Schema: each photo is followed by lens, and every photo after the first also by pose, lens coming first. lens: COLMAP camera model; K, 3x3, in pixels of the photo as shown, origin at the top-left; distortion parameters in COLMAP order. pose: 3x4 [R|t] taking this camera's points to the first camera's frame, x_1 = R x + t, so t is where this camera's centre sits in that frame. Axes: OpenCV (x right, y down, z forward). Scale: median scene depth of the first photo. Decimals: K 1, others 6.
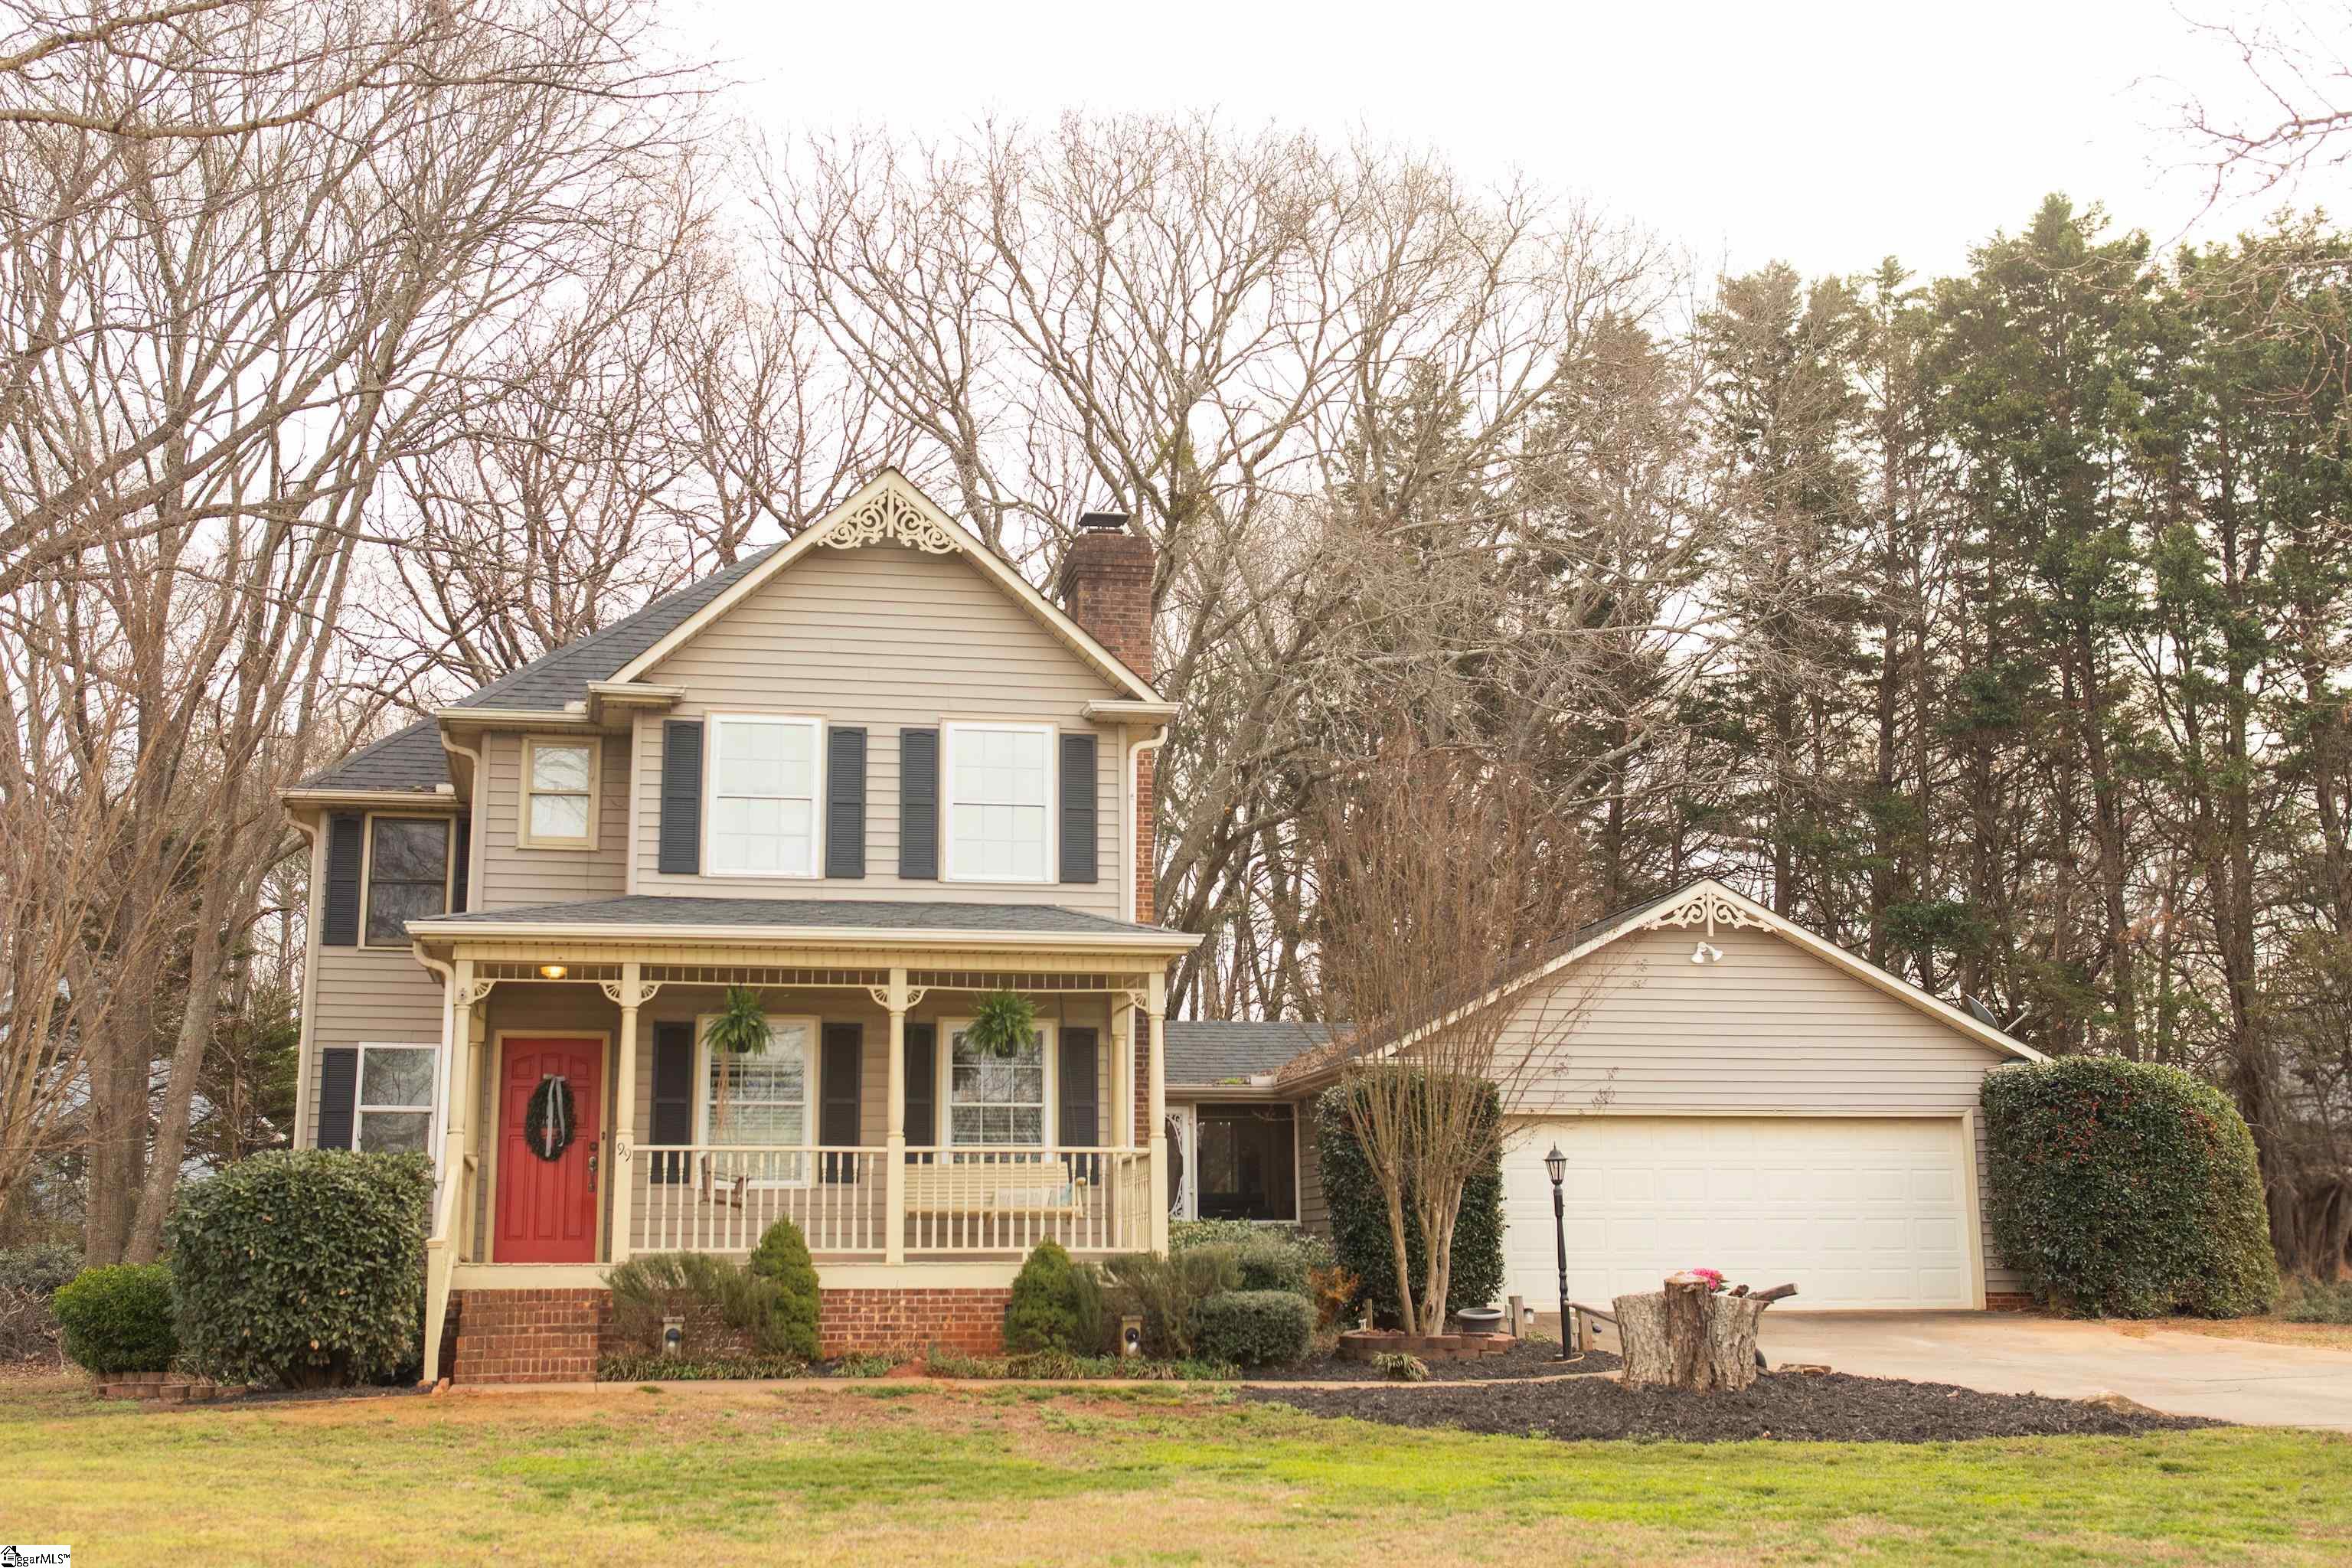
lens RADIAL K [[2385.2, 0, 1176.0], [0, 2385.2, 784.0], [0, 0, 1]] dist [-0.004887, -0.011772]
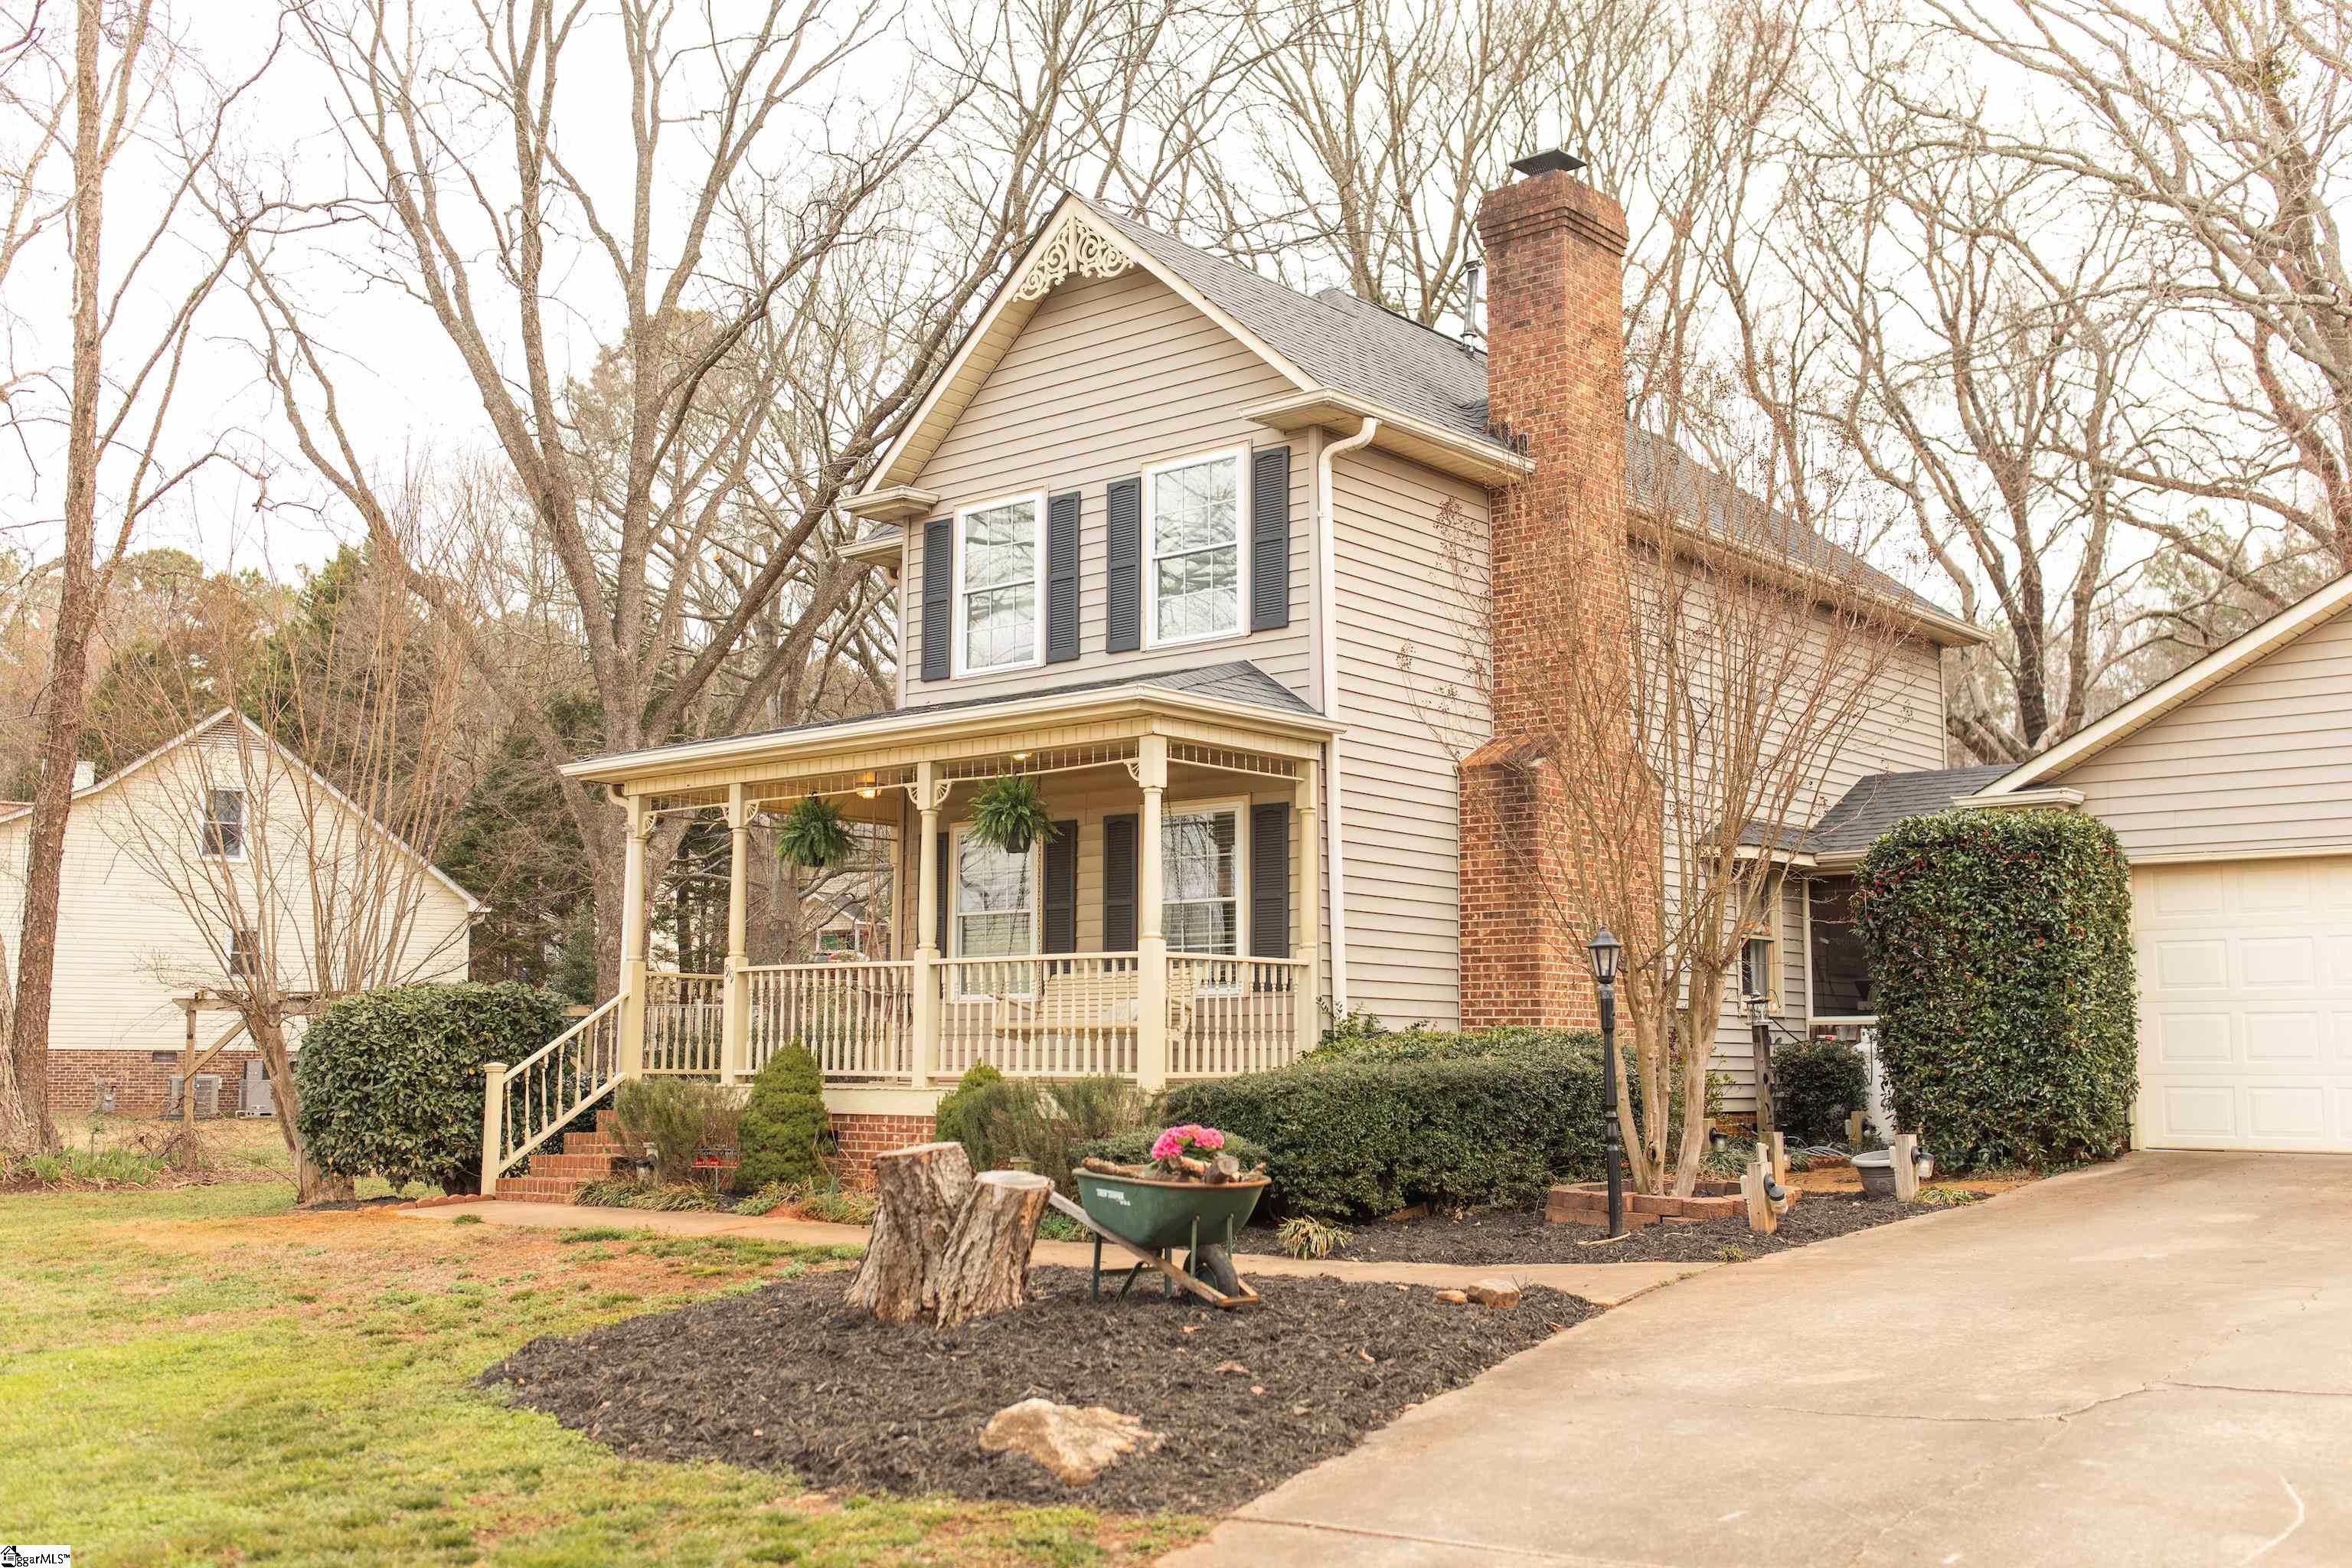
lens RADIAL K [[2385.2, 0, 1176.0], [0, 2385.2, 784.0], [0, 0, 1]] dist [-0.004887, -0.011772]
pose [[0.652475, -0.096501, -0.751641, 0.552885], [0.150367, 0.988624, 0.003601, 0.086669], [0.742742, -0.115372, 0.659563, 0.428816]]
